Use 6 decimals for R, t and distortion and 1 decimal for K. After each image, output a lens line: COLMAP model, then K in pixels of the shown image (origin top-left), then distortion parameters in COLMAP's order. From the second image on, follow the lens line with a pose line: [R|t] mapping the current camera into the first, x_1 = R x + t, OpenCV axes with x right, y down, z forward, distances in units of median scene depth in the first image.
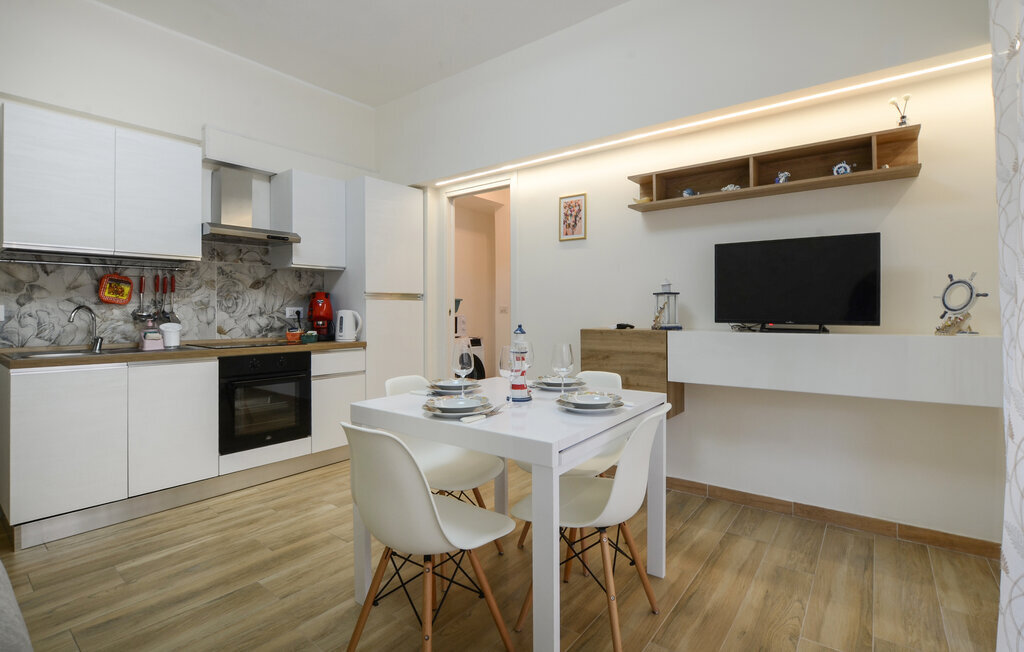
lens RADIAL K [[473.1, 0, 502.4], [0, 473.1, 314.8], [0, 0, 1]] dist [-0.021777, 0.000103]
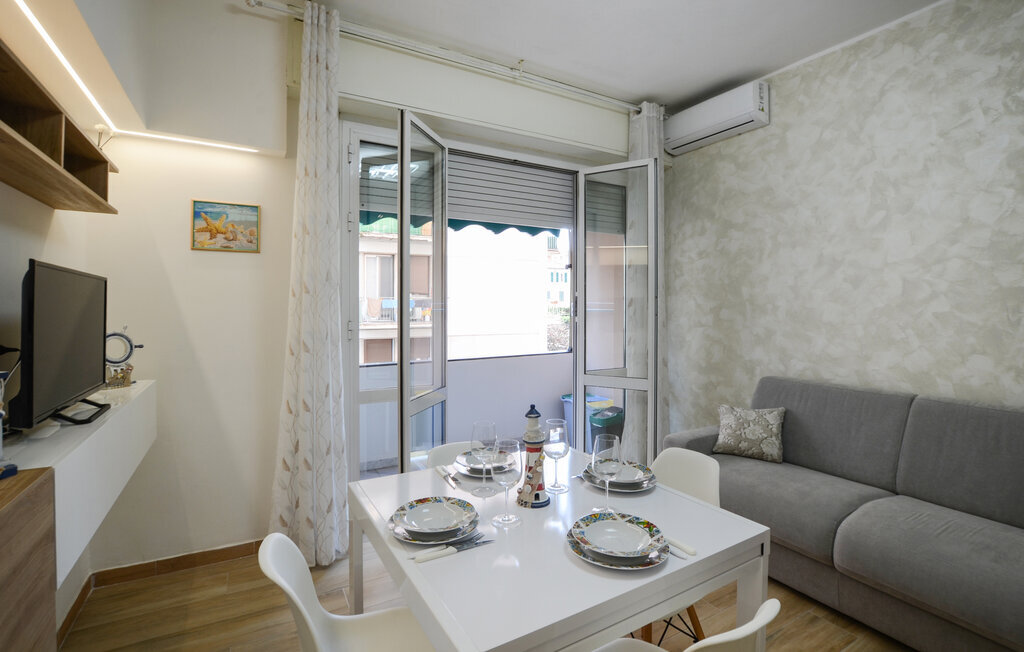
lens RADIAL K [[474.3, 0, 518.7], [0, 474.3, 307.4], [0, 0, 1]] dist [-0.020687, 0.000238]
pose [[-0.934266, 0.000660, 0.356577, -0.135295], [0.003765, 0.999961, 0.008015, -0.085854], [-0.356558, 0.008830, -0.934232, 1.038696]]
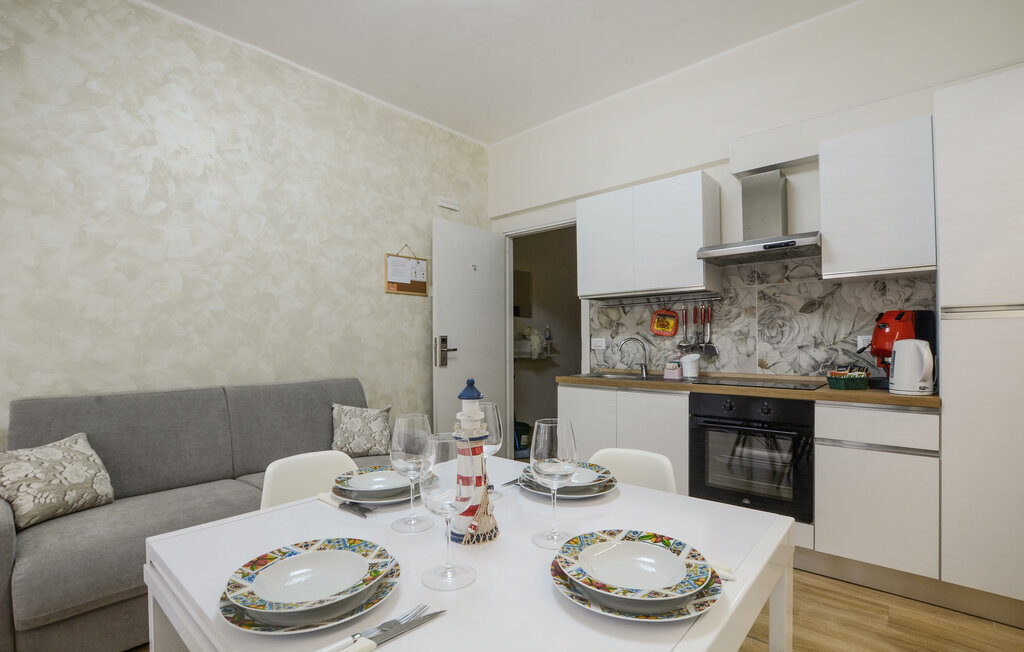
lens RADIAL K [[468.5, 0, 507.0], [0, 468.5, 340.0], [0, 0, 1]] dist [-0.029034, -0.000016]
pose [[-0.063372, -0.000906, -0.997990, 0.309508], [0.001150, 0.999999, -0.000981, -0.011571], [0.997989, -0.001210, -0.063371, 0.642215]]
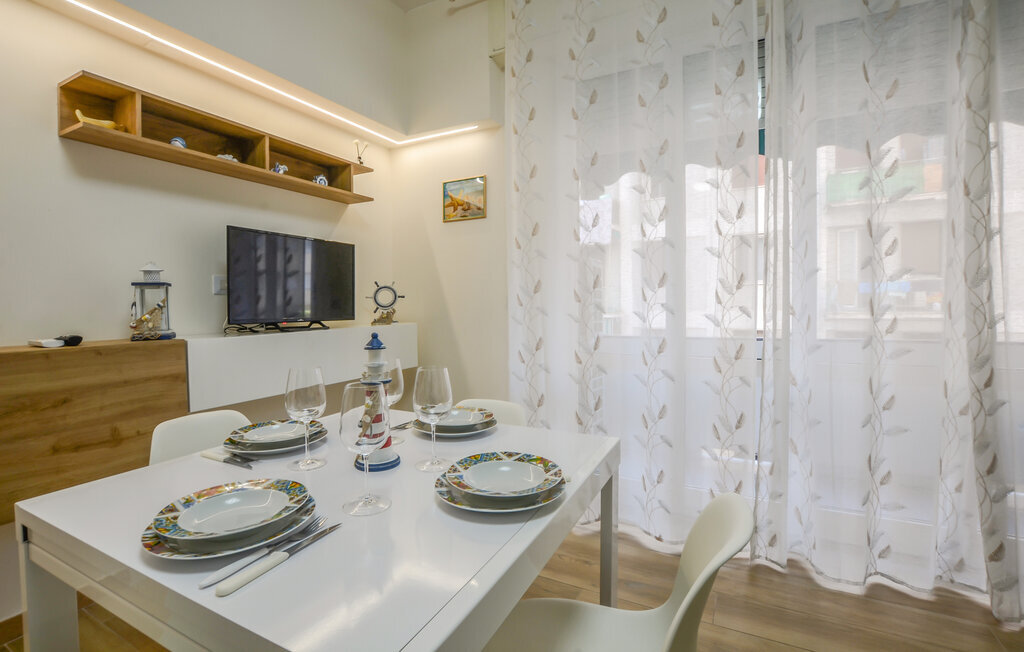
lens RADIAL K [[473.1, 0, 502.4], [0, 473.1, 314.8], [0, 0, 1]] dist [-0.021777, 0.000103]
pose [[-0.180489, -0.018778, 0.983398, -0.336966], [0.019630, 0.999550, 0.022690, -0.007180], [-0.983381, 0.023399, -0.180040, 0.573163]]
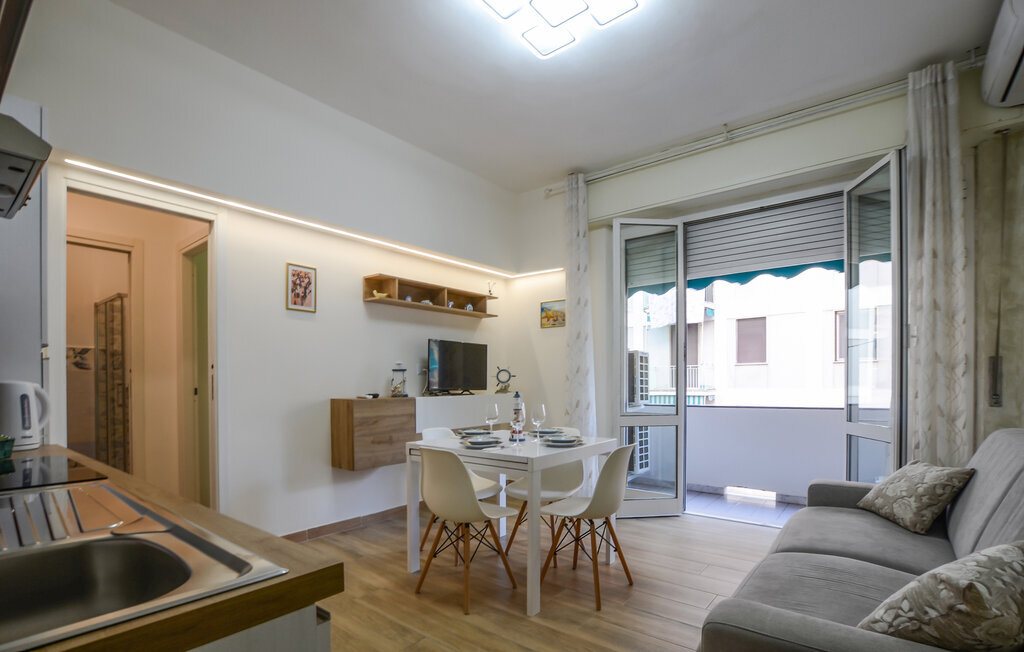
lens RADIAL K [[515.6, 0, 495.7], [0, 515.6, 384.2], [0, 0, 1]] dist [0.002343, 0.000151]
pose [[0.020615, -0.001477, 0.999786, -0.990943], [0.011243, 0.999936, 0.001245, -0.003076], [-0.999724, 0.011215, 0.020630, 0.623620]]
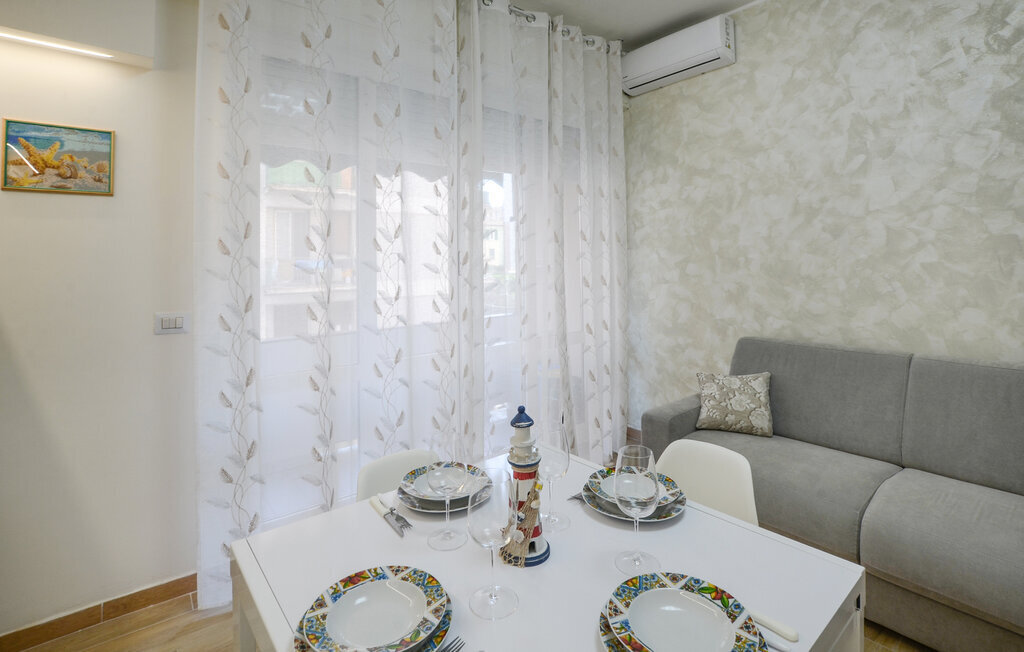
lens RADIAL K [[490.6, 0, 524.6], [0, 490.6, 248.0], [0, 0, 1]] dist [-0.021119, 0.000110]
pose [[-0.978691, 0.023386, 0.204004, -0.053826], [0.018755, 0.999521, -0.024601, -0.085236], [-0.204482, -0.020250, -0.978661, 0.922209]]
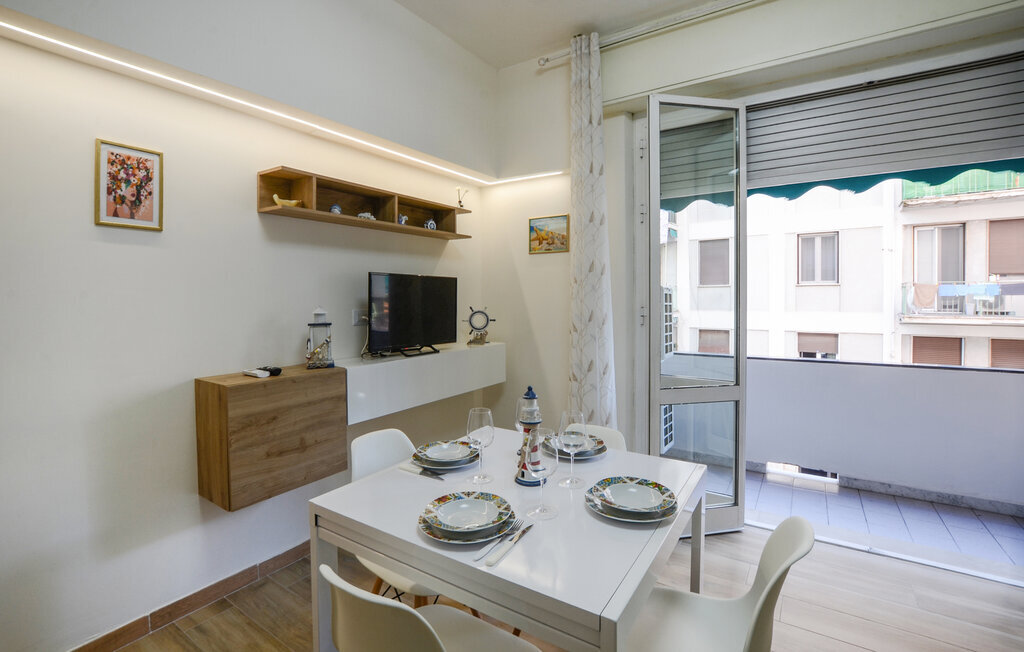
lens RADIAL K [[481.4, 0, 496.9], [0, 481.4, 302.1], [0, 0, 1]] dist [-0.022301, 0.000612]
pose [[-0.074286, -0.011124, 0.997175, -0.465727], [0.013191, 0.999839, 0.012136, -0.079905], [-0.997150, 0.014055, -0.074128, 0.671522]]
